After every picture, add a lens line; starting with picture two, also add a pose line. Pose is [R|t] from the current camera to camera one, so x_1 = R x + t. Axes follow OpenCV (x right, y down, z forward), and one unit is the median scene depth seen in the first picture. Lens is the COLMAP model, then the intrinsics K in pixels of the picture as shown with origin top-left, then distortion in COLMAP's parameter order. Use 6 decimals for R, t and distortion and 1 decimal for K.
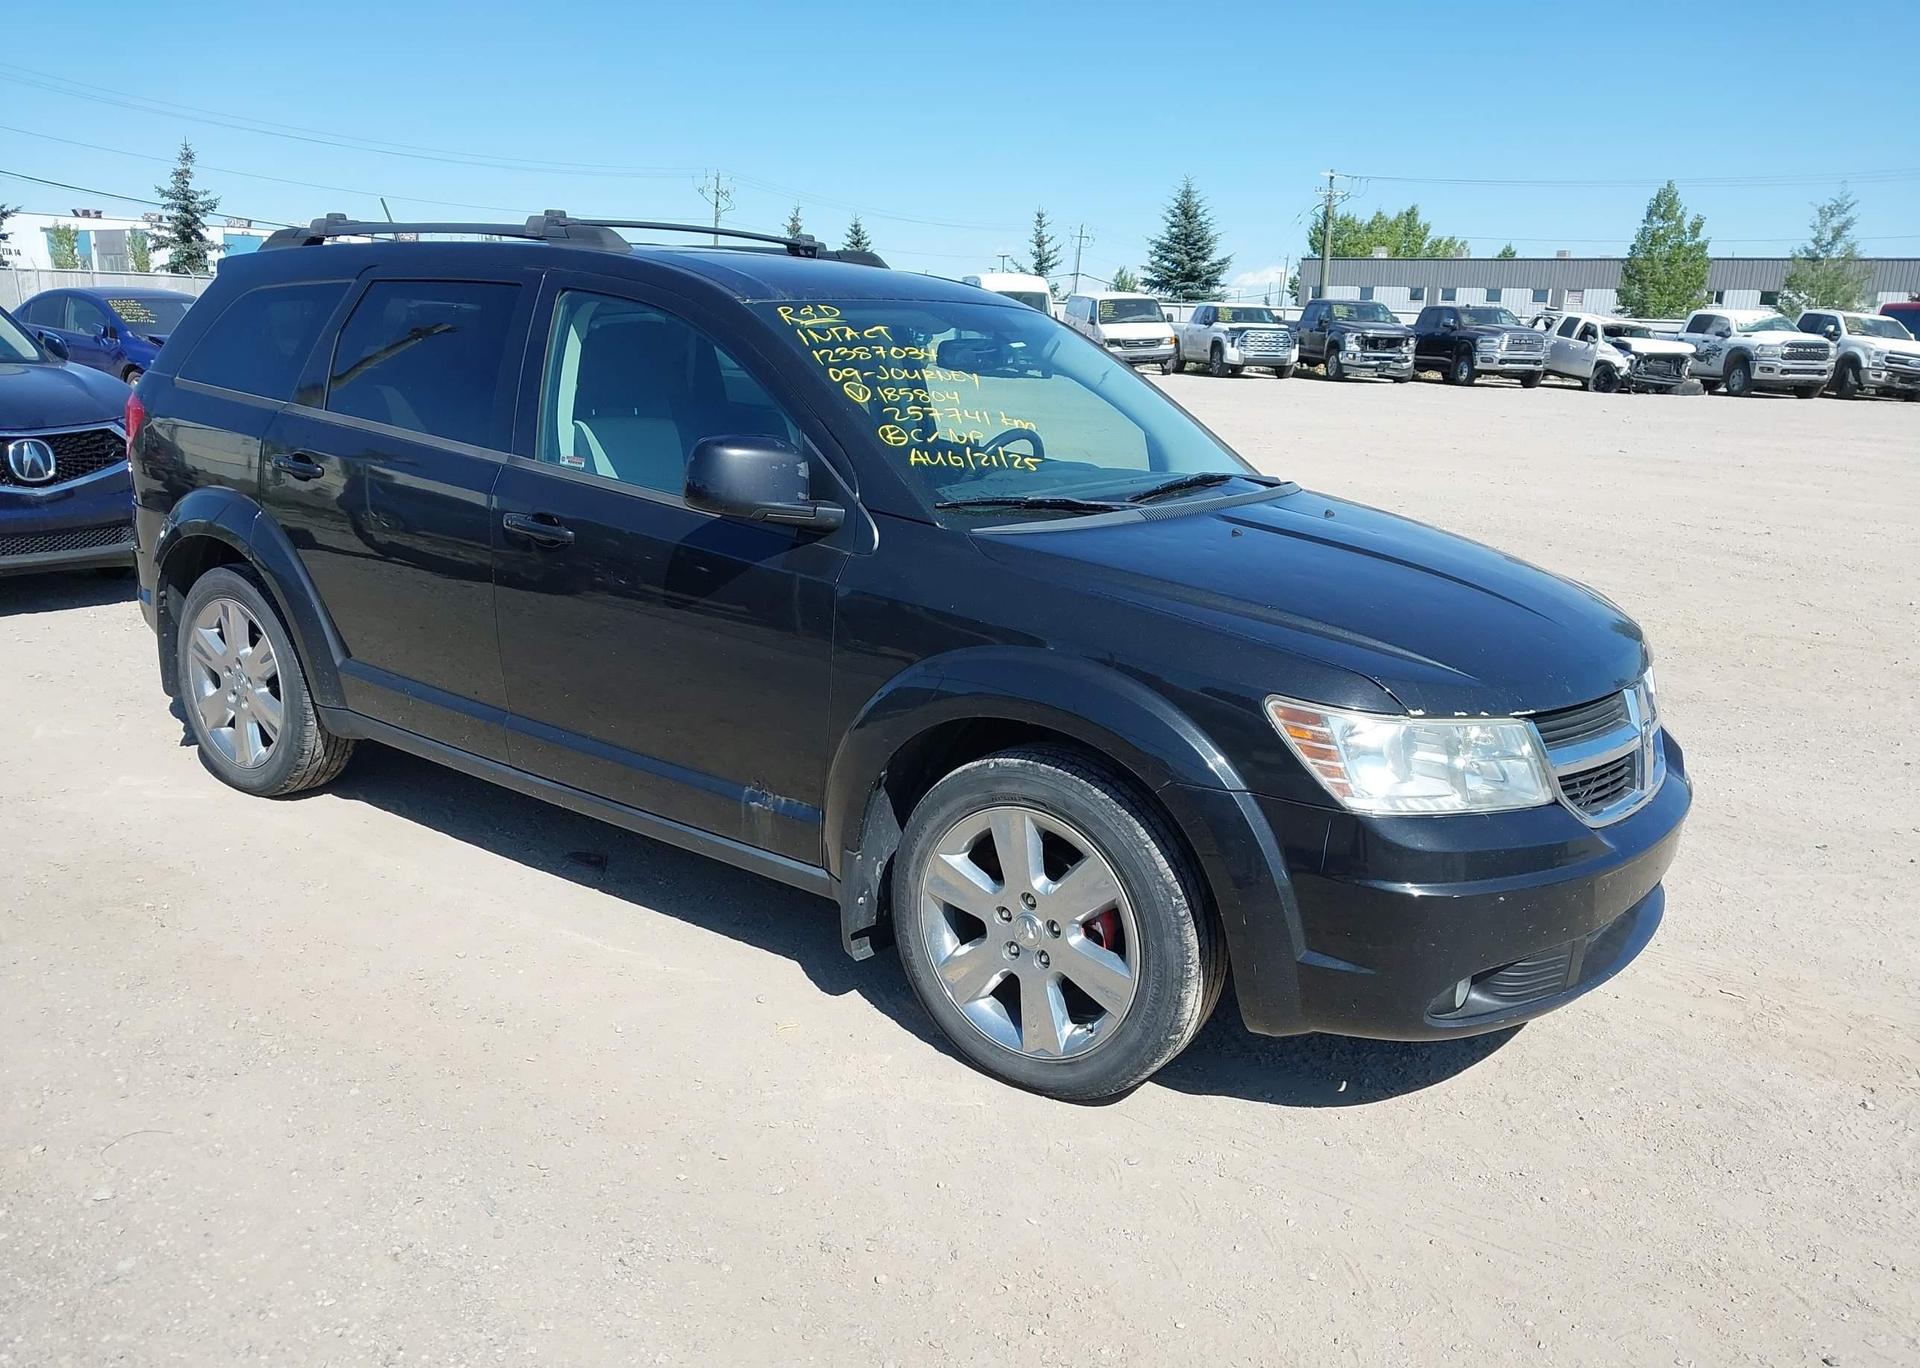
lens RADIAL K [[1522.3, 0, 979.8], [0, 1522.3, 680.3], [0, 0, 1]] dist [0.013159, -0.011892]
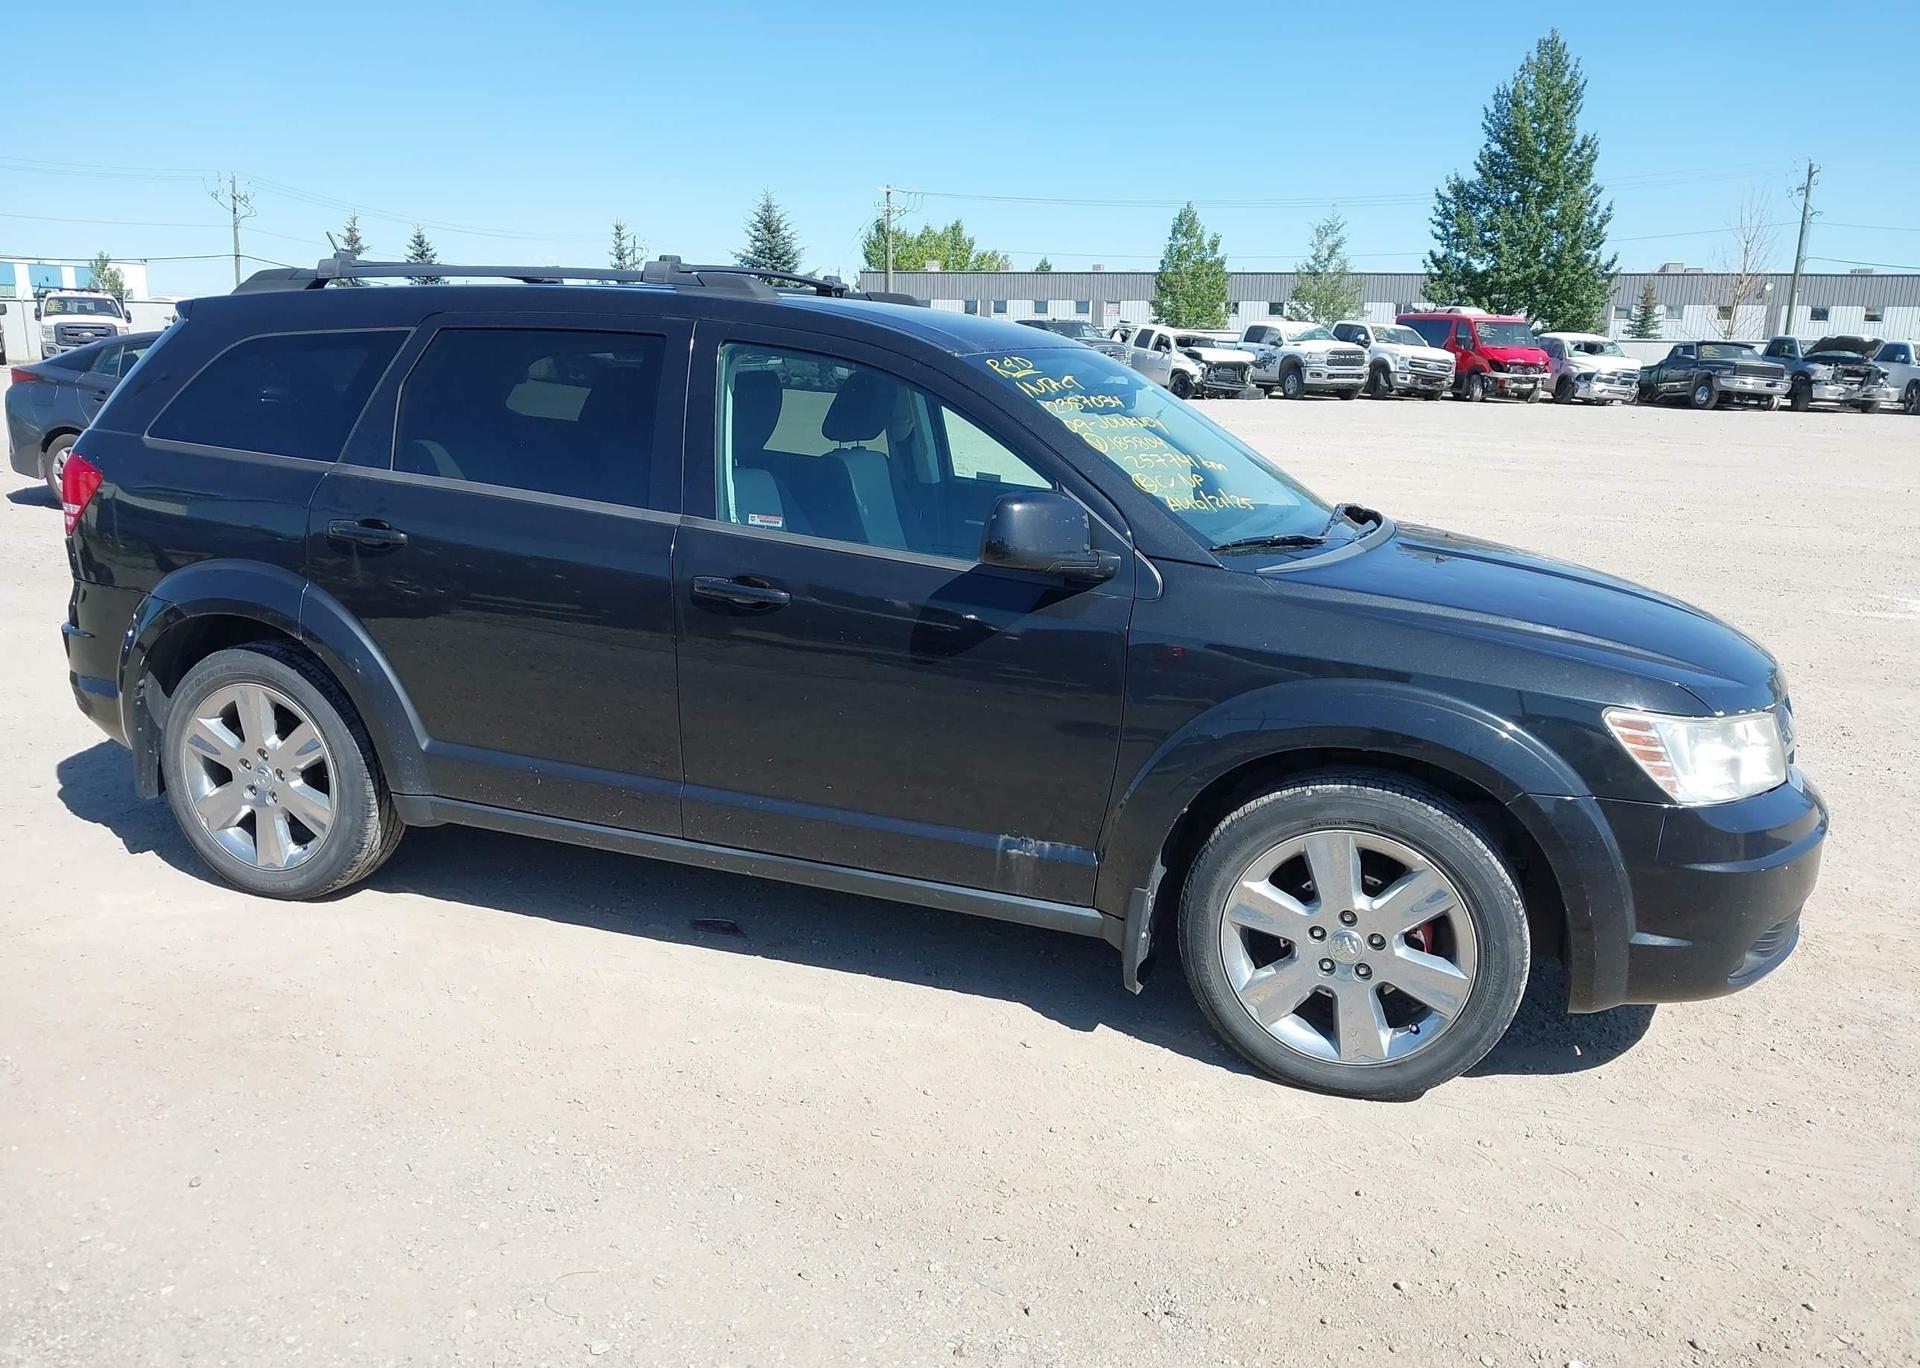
lens RADIAL K [[1512.6, 0, 973.9], [0, 1512.6, 693.8], [0, 0, 1]] dist [0.010439, -0.002091]
pose [[0.960159, -0.073272, 0.269677, -0.038323], [0.072479, 0.997286, 0.012911, -0.003374], [-0.269891, 0.007149, 0.962864, 0.003729]]
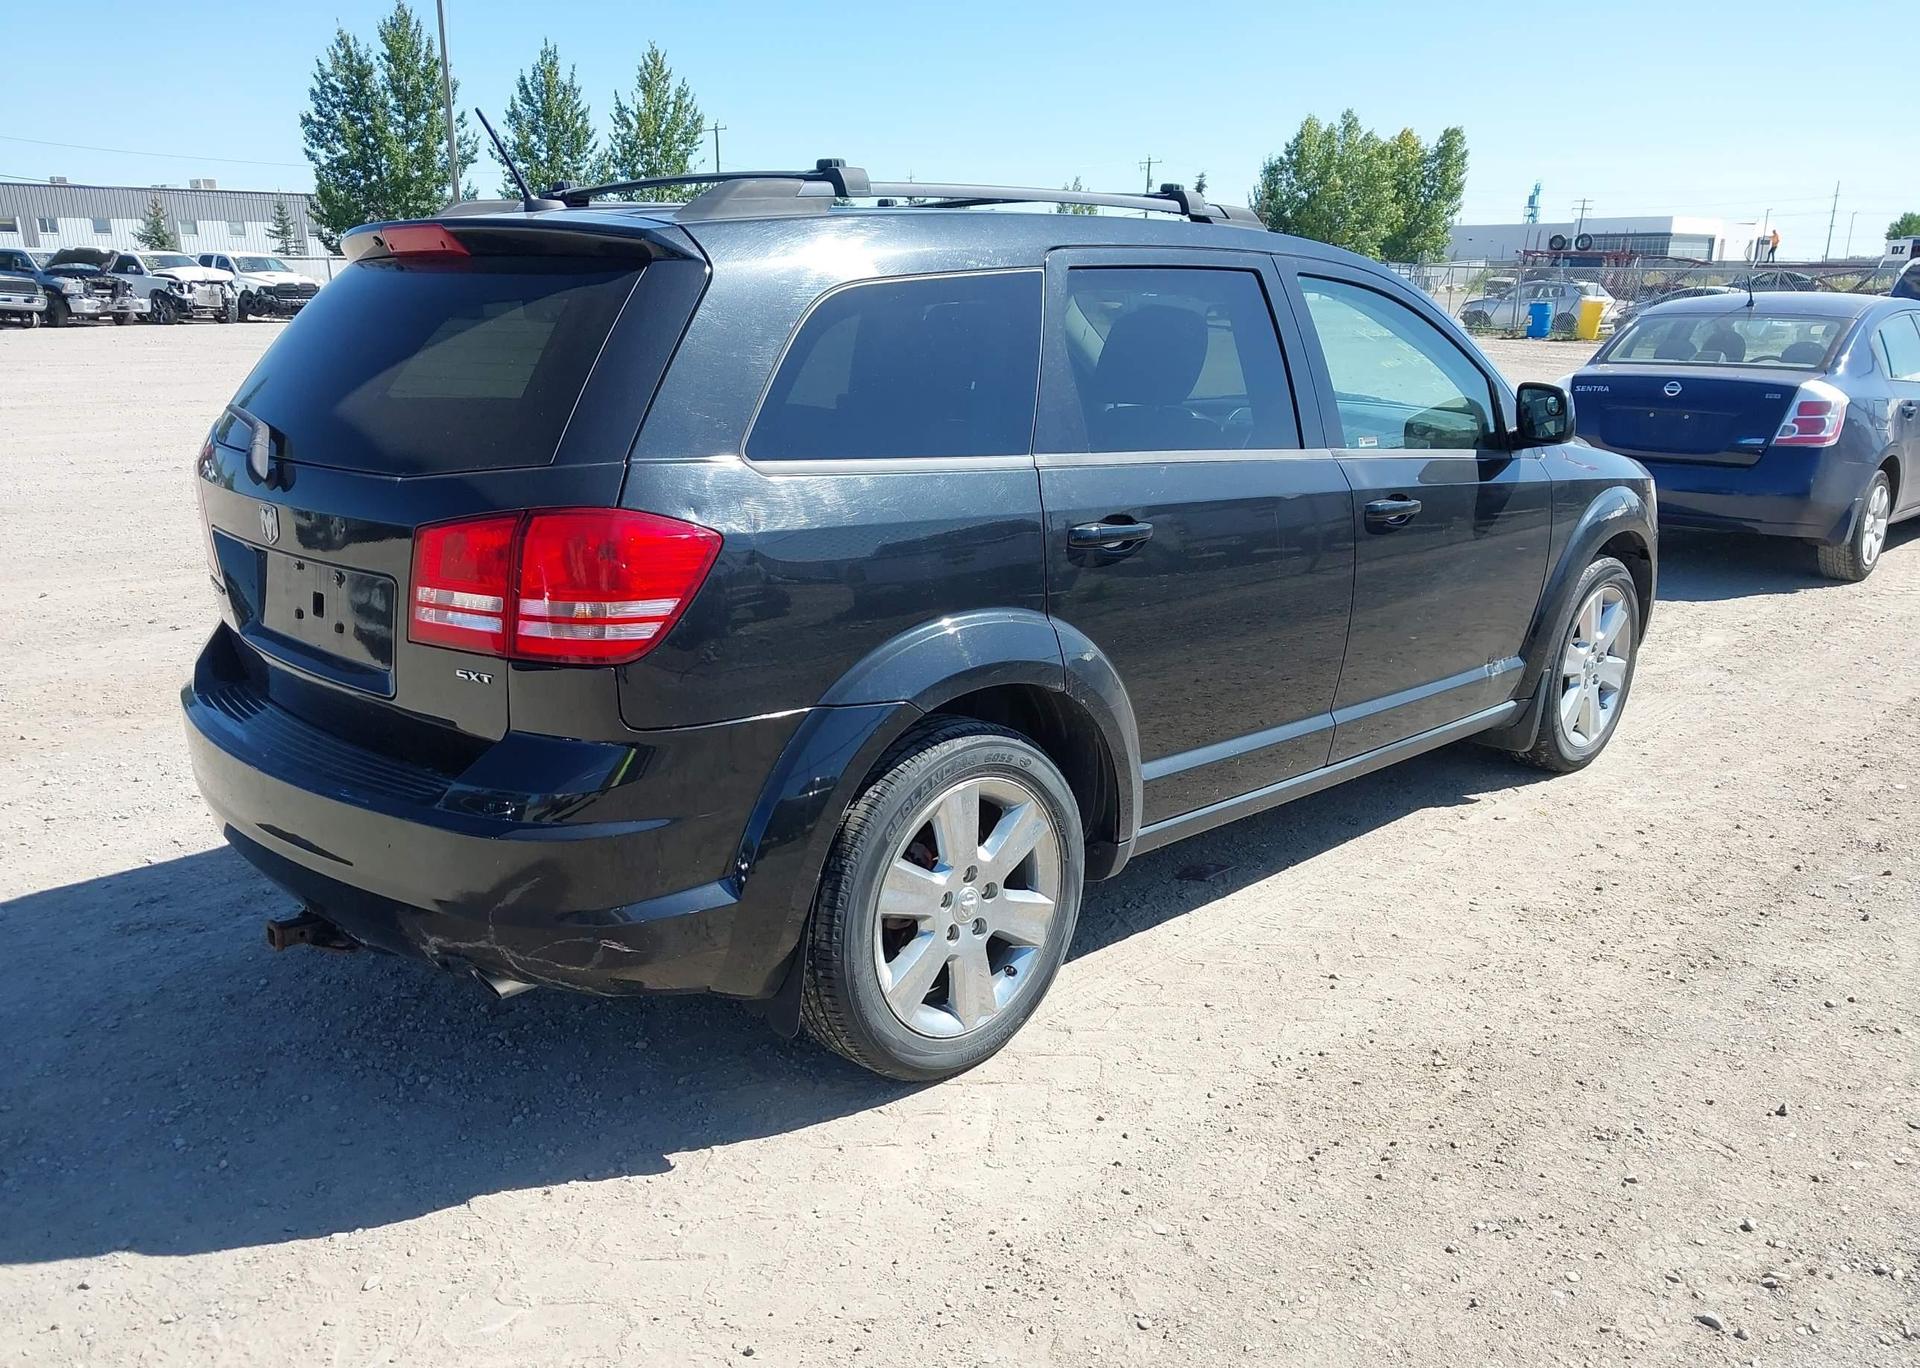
lens RADIAL K [[1512.6, 0, 973.9], [0, 1512.6, 693.8], [0, 0, 1]] dist [0.010439, -0.002091]
pose [[0.158641, -0.291624, 0.943286, -0.126685], [0.230110, 0.939996, 0.251907, -0.028960], [-0.960147, 0.177097, 0.216227, 0.100994]]
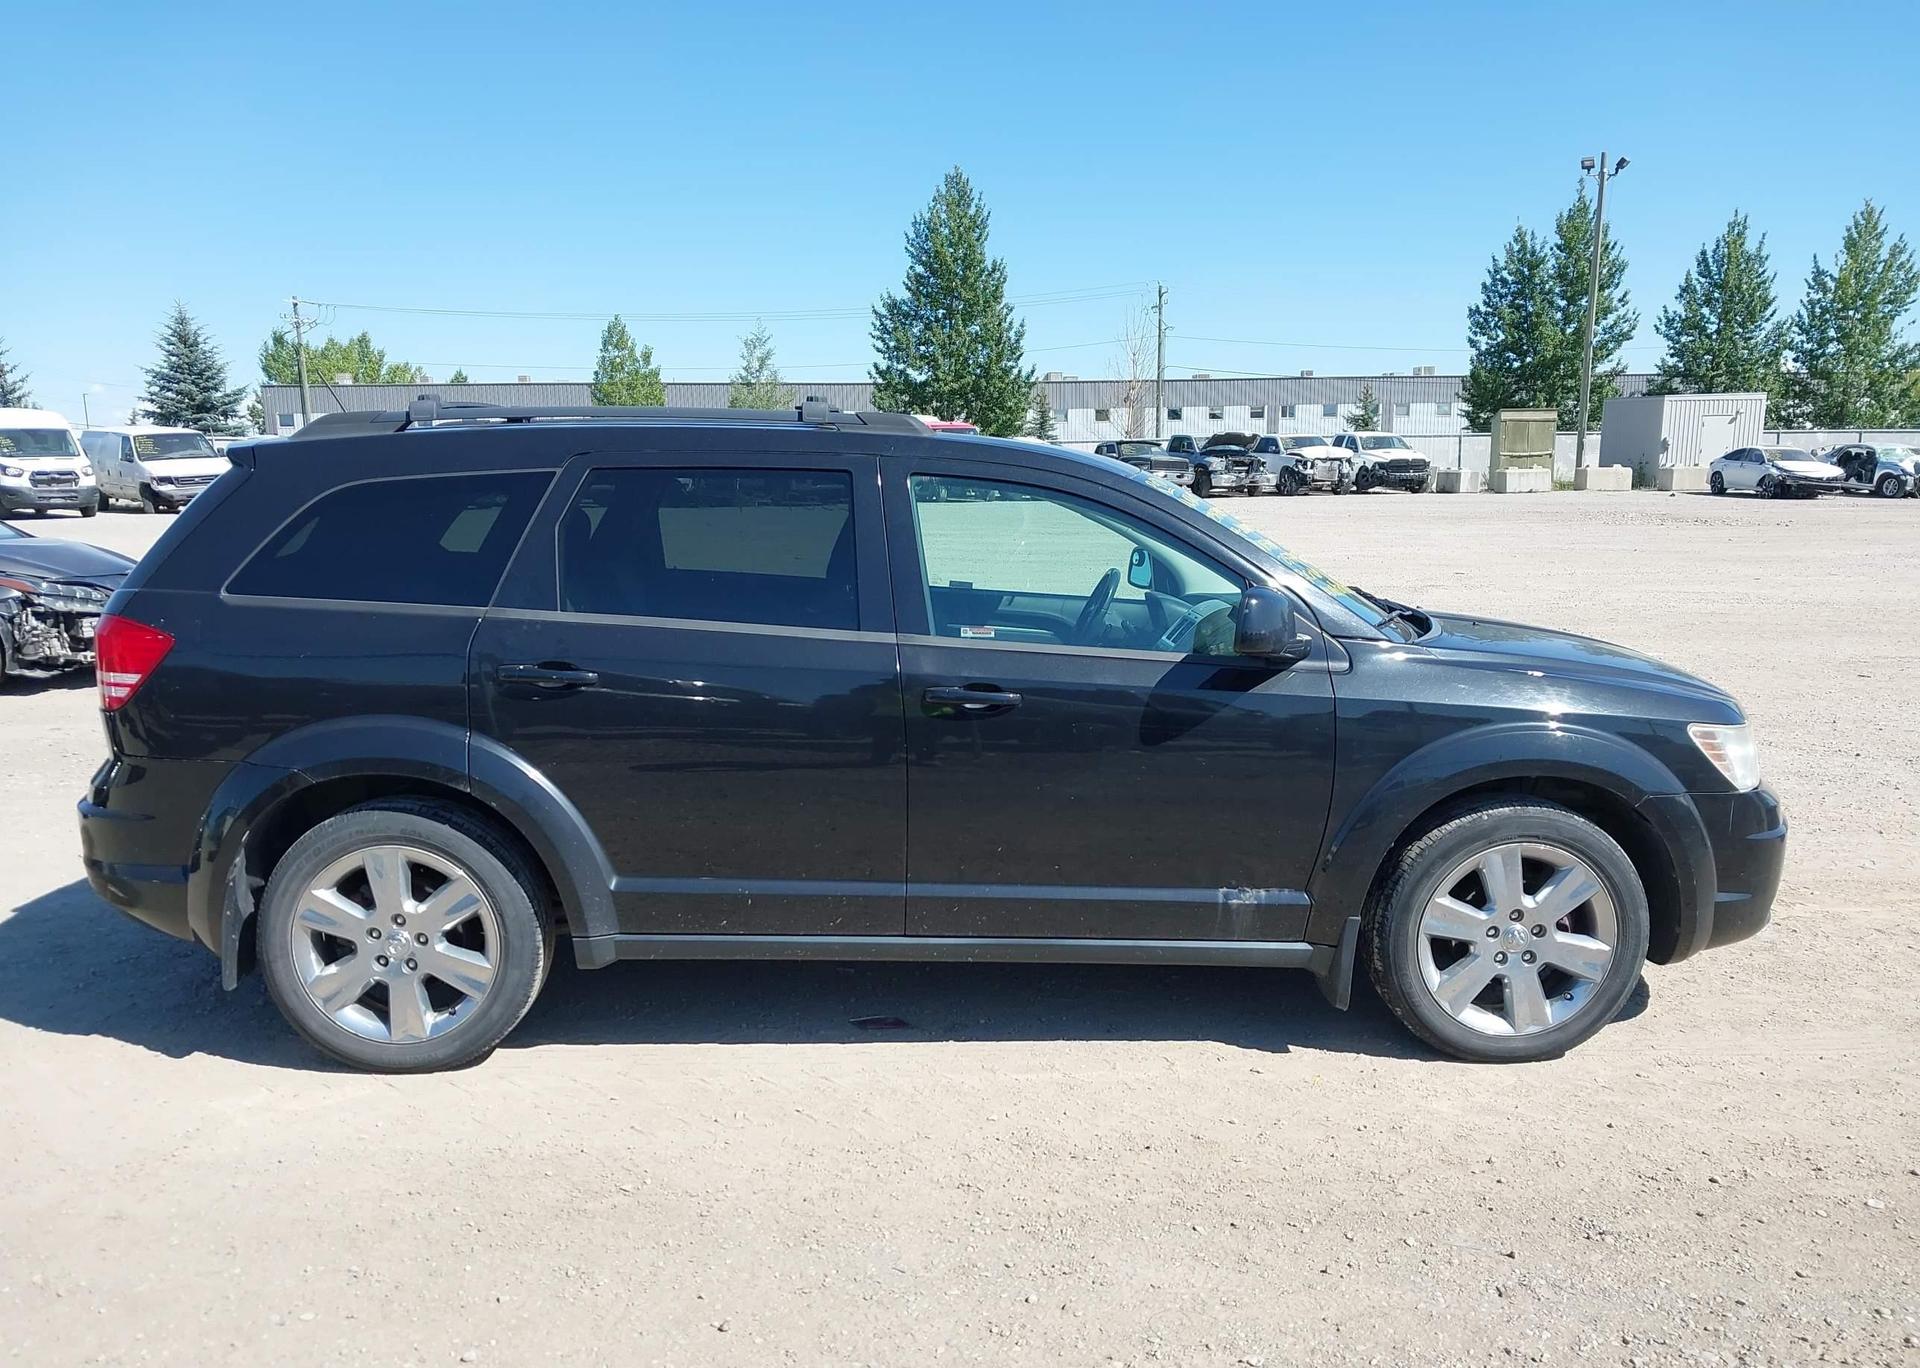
lens RADIAL K [[1493.6, 0, 969.4], [0, 1493.6, 697.9], [0, 0, 1]] dist [0.038516, -0.050587]
pose [[0.792528, -0.134088, 0.594912, -0.084949], [0.171150, 0.985227, -0.005942, -0.008797], [-0.585326, 0.106528, 0.803769, 0.016422]]
